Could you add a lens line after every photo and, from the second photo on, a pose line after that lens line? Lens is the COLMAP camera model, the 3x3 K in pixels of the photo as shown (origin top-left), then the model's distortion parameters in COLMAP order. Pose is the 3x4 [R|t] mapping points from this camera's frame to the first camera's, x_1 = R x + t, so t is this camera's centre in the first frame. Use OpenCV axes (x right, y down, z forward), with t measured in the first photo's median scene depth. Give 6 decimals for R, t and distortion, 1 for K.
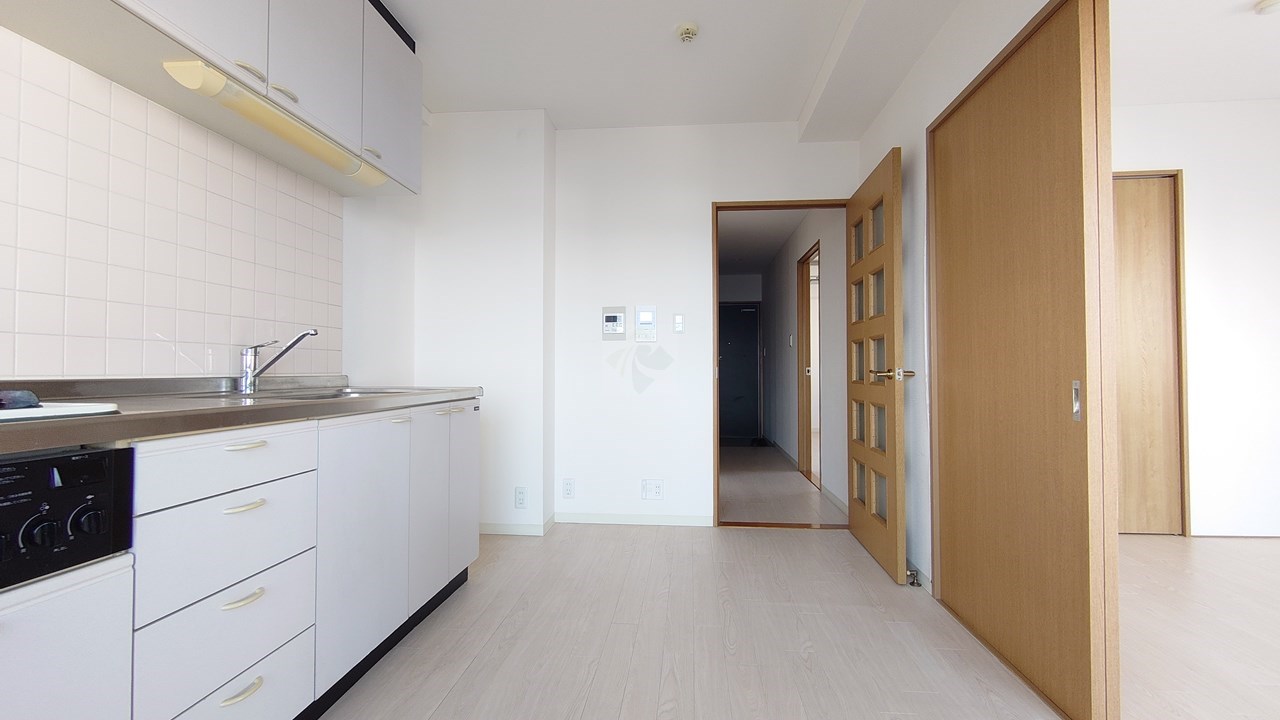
lens RADIAL K [[546.6, 0, 642.8], [0, 546.6, 361.6], [0, 0, 1]] dist [-0.000763, -0.000438]
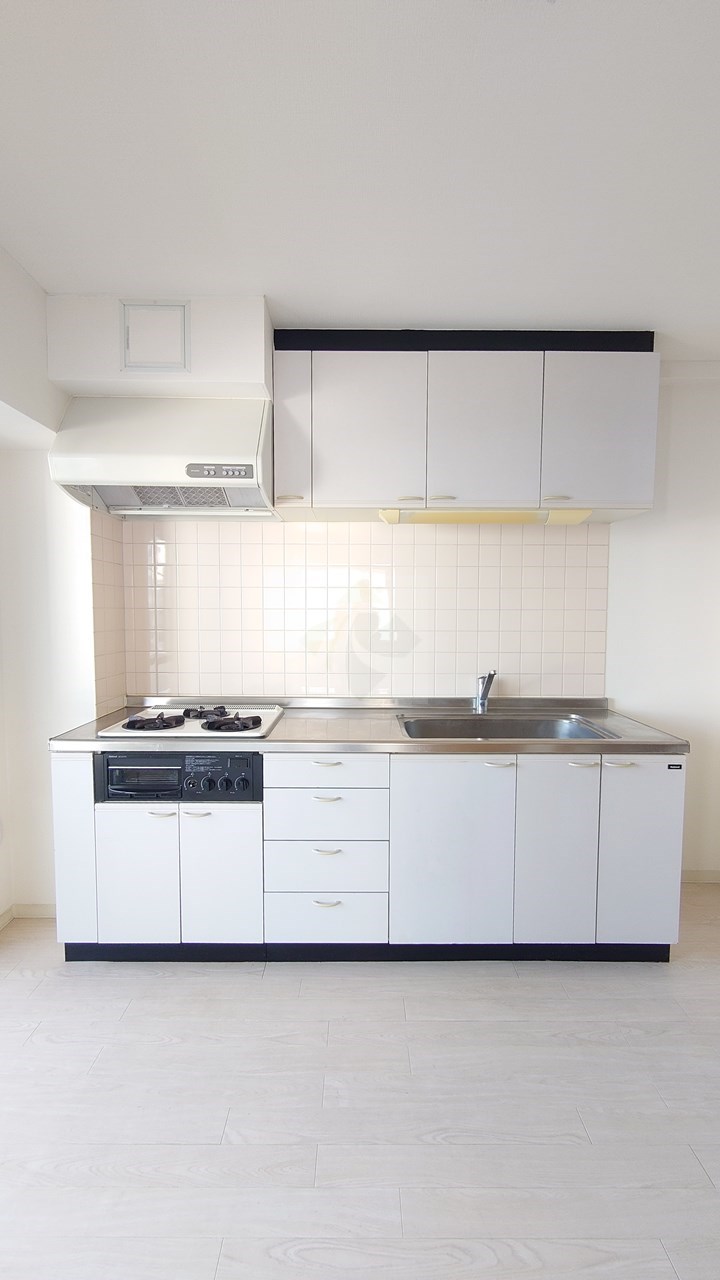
lens RADIAL K [[546.6, 0, 360.0], [0, 546.6, 640.0], [0, 0, 1]] dist [-0.000763, -0.000438]
pose [[0.085536, 0.054227, -0.994858, 0.855424], [0.016286, 0.998308, 0.055815, -0.289619], [0.996202, -0.020977, 0.084509, 0.877025]]
